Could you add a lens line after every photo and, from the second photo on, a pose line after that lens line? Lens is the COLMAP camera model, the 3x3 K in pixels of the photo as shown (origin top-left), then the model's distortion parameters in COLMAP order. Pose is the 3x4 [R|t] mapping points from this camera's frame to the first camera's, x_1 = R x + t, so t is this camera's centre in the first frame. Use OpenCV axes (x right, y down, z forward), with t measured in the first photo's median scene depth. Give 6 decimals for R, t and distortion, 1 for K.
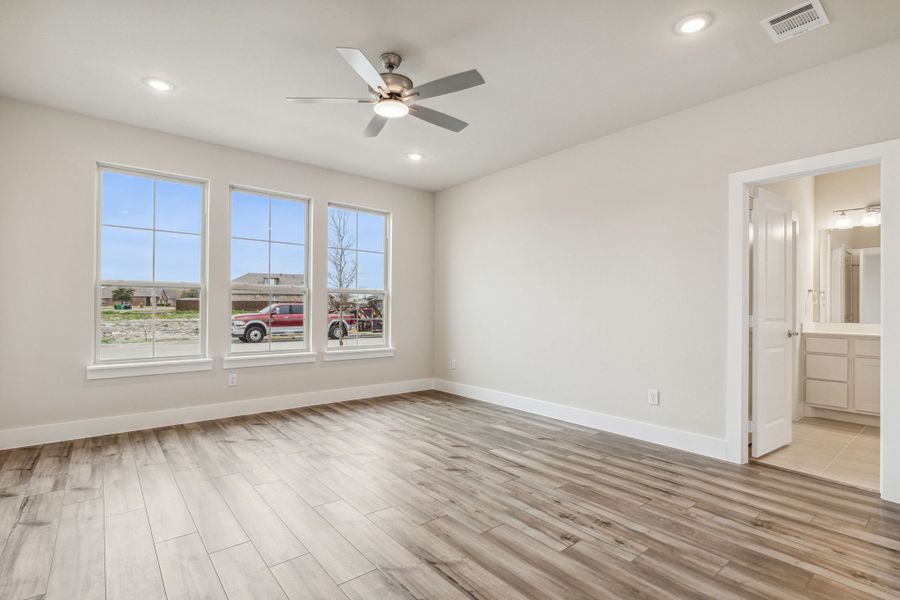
lens RADIAL K [[435.6, 0, 444.8], [0, 435.6, 306.4], [0, 0, 1]] dist [-0.004715, -0.001066]
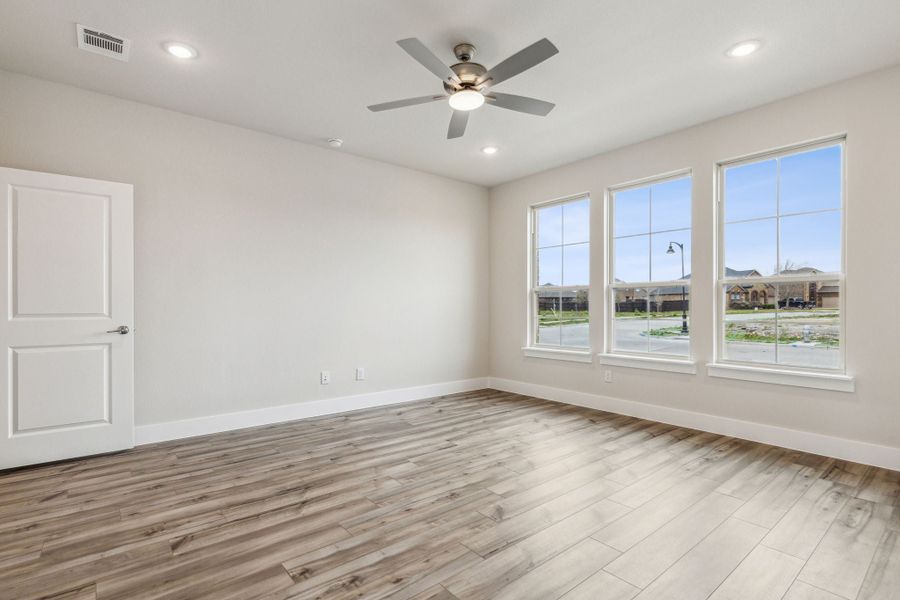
lens RADIAL K [[435.6, 0, 447.4], [0, 435.6, 303.2], [0, 0, 1]] dist [-0.004715, -0.001066]
pose [[-0.001075, -0.015820, -0.999874, 0.701045], [0.005650, 0.999859, -0.015826, 0.012246], [0.999983, -0.005666, -0.000985, 0.789952]]
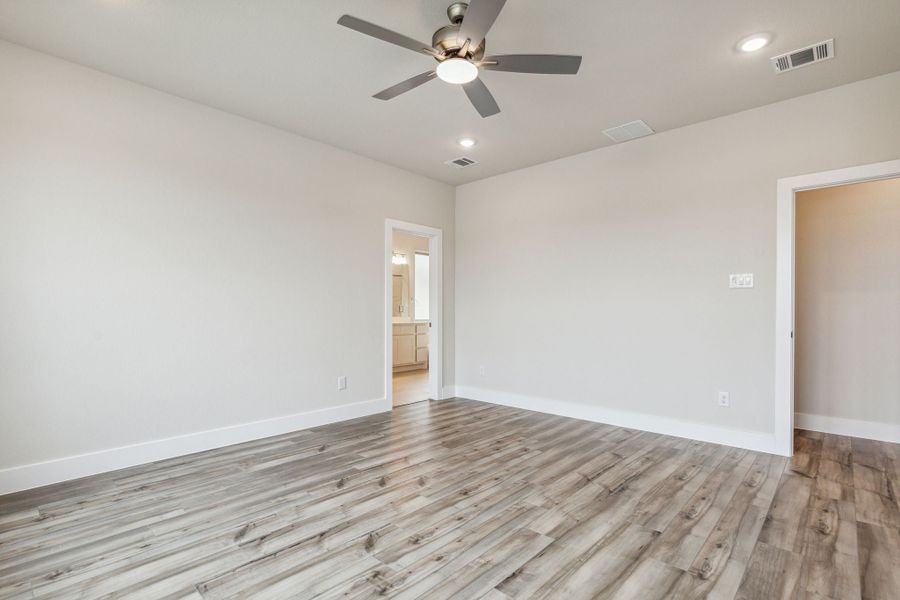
lens RADIAL K [[435.6, 0, 455.7], [0, 435.6, 307.9], [0, 0, 1]] dist [-0.004715, -0.001066]
pose [[-0.160173, -0.003426, 0.987083, -0.793320], [-0.007994, 0.999966, 0.002173, -0.001440], [-0.987057, -0.007543, -0.160195, 0.938576]]
